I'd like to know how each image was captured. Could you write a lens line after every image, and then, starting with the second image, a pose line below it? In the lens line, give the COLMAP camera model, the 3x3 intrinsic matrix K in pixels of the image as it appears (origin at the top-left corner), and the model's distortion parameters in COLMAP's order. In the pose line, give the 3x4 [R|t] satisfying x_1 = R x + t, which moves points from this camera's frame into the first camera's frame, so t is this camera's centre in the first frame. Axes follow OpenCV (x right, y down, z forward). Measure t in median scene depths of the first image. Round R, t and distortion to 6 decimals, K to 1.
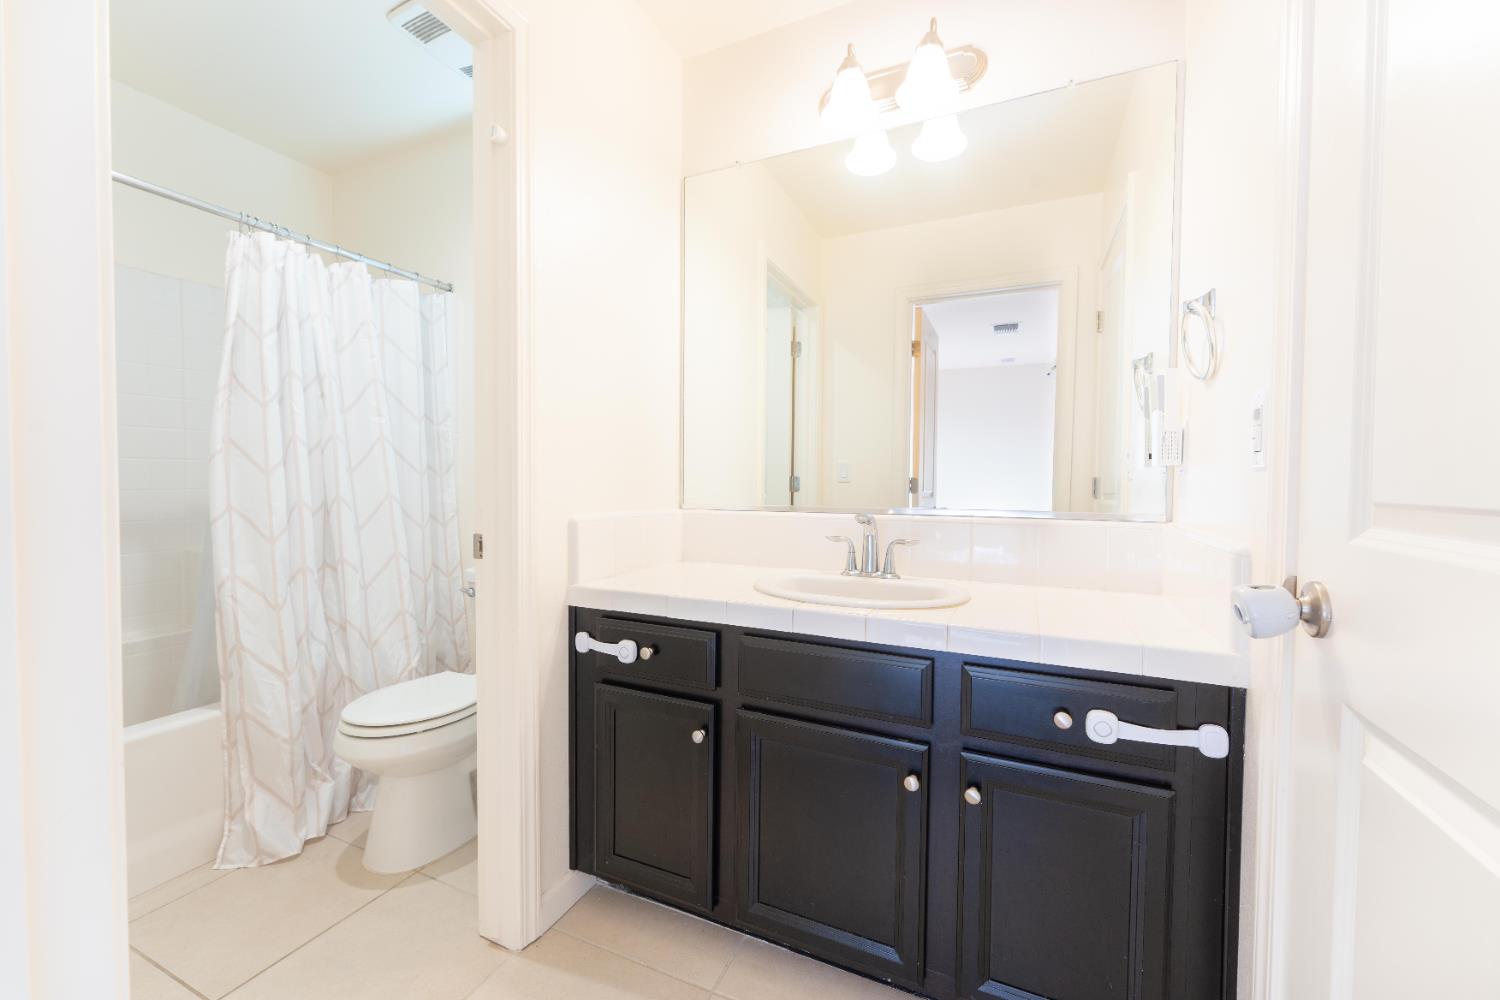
lens RADIAL K [[571.2, 0, 832.0], [0, 571.2, 498.1], [0, 0, 1]] dist [0.000724, 0.000032]
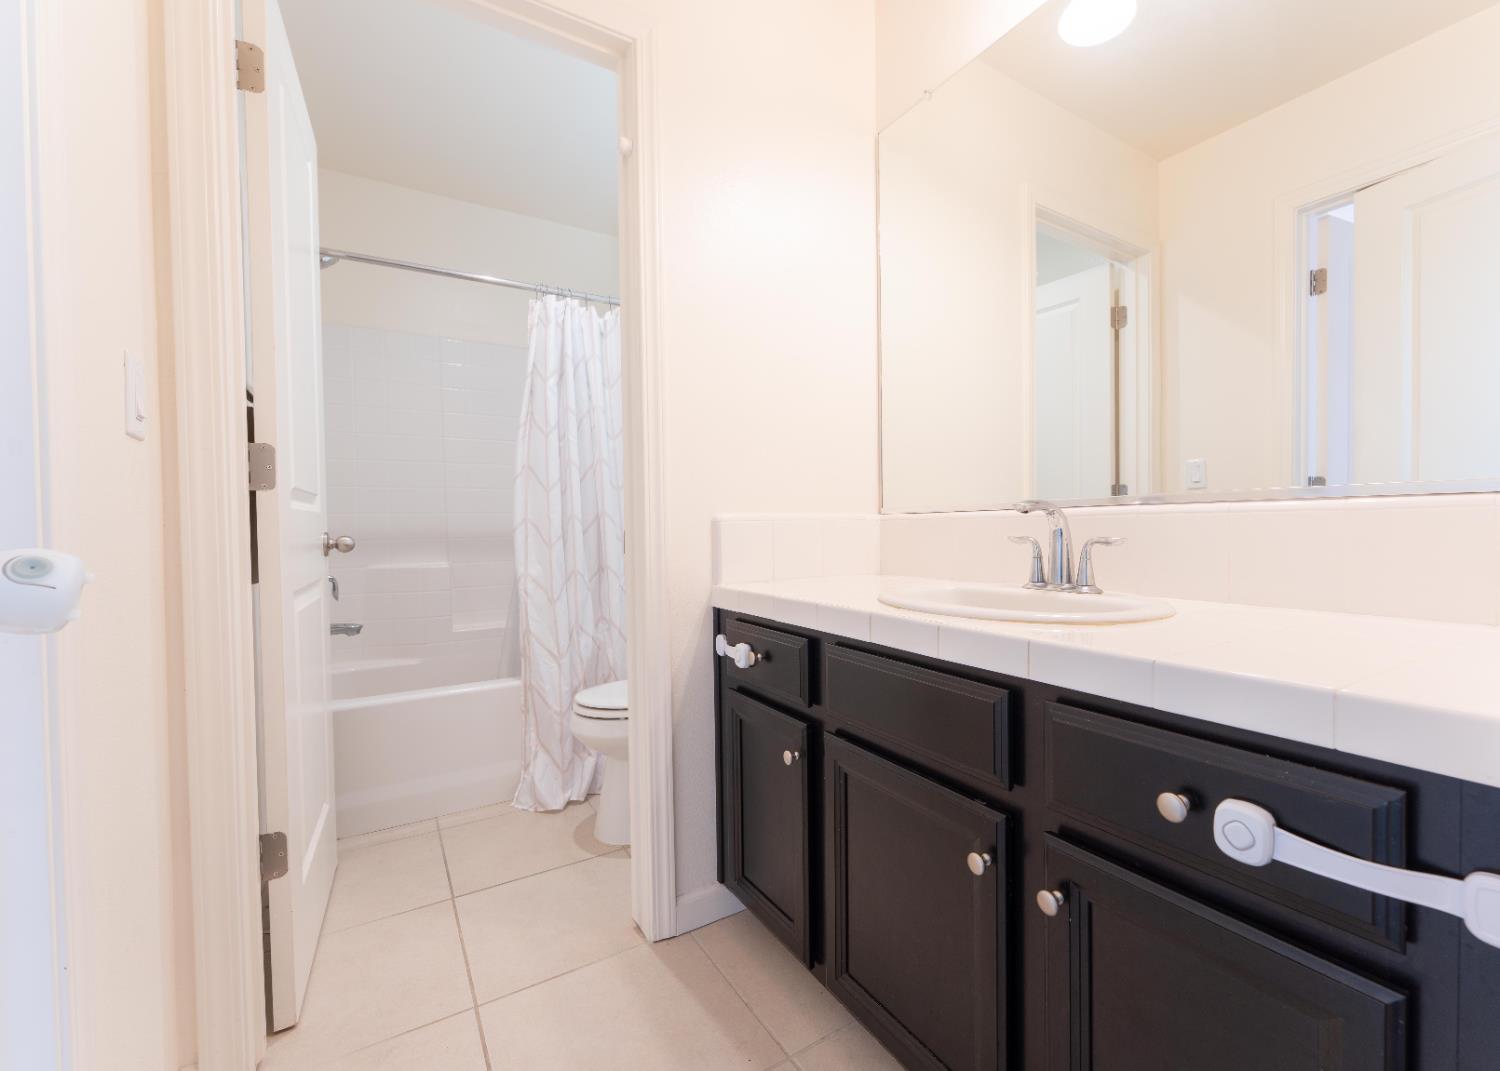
lens RADIAL K [[667.9, 0, 825.2], [0, 667.9, 523.8], [0, 0, 1]] dist [-0.001343, -0.000028]
pose [[0.834054, -0.026023, -0.551068, 0.290535], [0.019979, 0.999656, -0.016969, 0.063836], [0.551321, 0.003143, 0.834288, 0.144550]]
